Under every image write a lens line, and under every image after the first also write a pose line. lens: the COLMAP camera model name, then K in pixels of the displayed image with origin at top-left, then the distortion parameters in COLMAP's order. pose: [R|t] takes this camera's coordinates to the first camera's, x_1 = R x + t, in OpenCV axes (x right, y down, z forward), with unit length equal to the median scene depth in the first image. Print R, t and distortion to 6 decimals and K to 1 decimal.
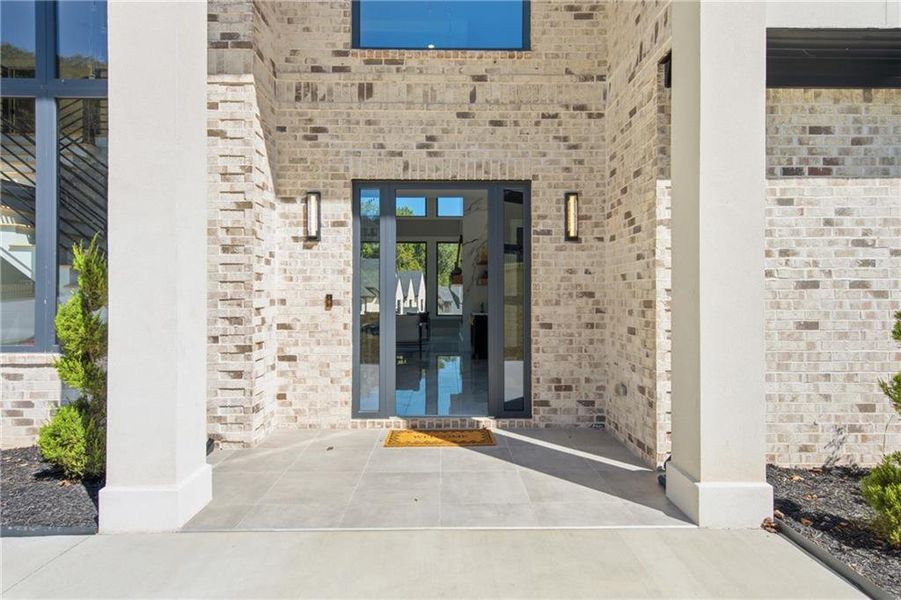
lens RADIAL K [[513.9, 0, 450.6], [0, 513.9, 298.6], [0, 0, 1]] dist [0.017417, -0.002677]
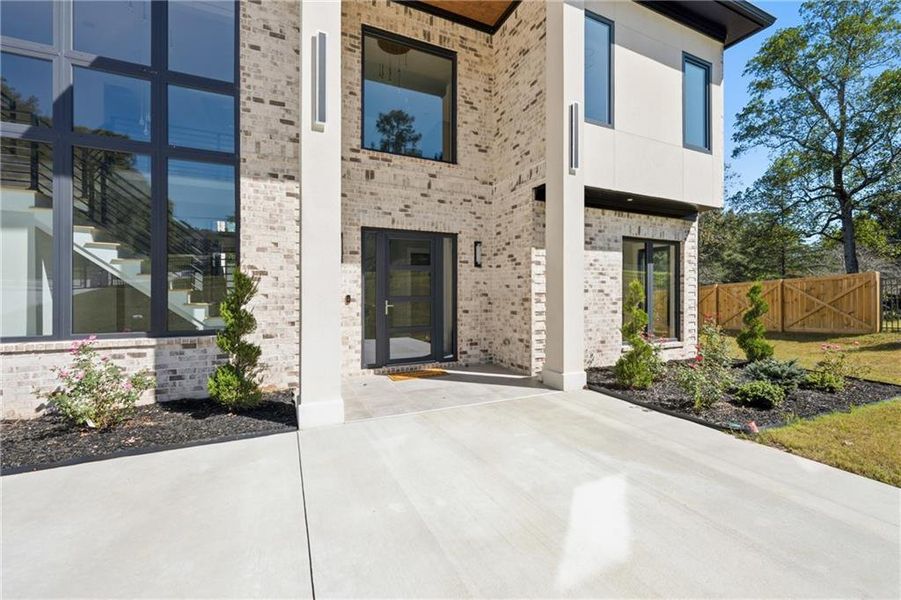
lens RADIAL K [[368.5, 0, 450.2], [0, 368.5, 298.5], [0, 0, 1]] dist [0.000021, 0.000021]
pose [[0.915564, -0.006171, 0.402124, -0.412025], [0.002853, 0.999957, 0.008851, -0.006902], [-0.402161, -0.006956, 0.915542, -0.215643]]
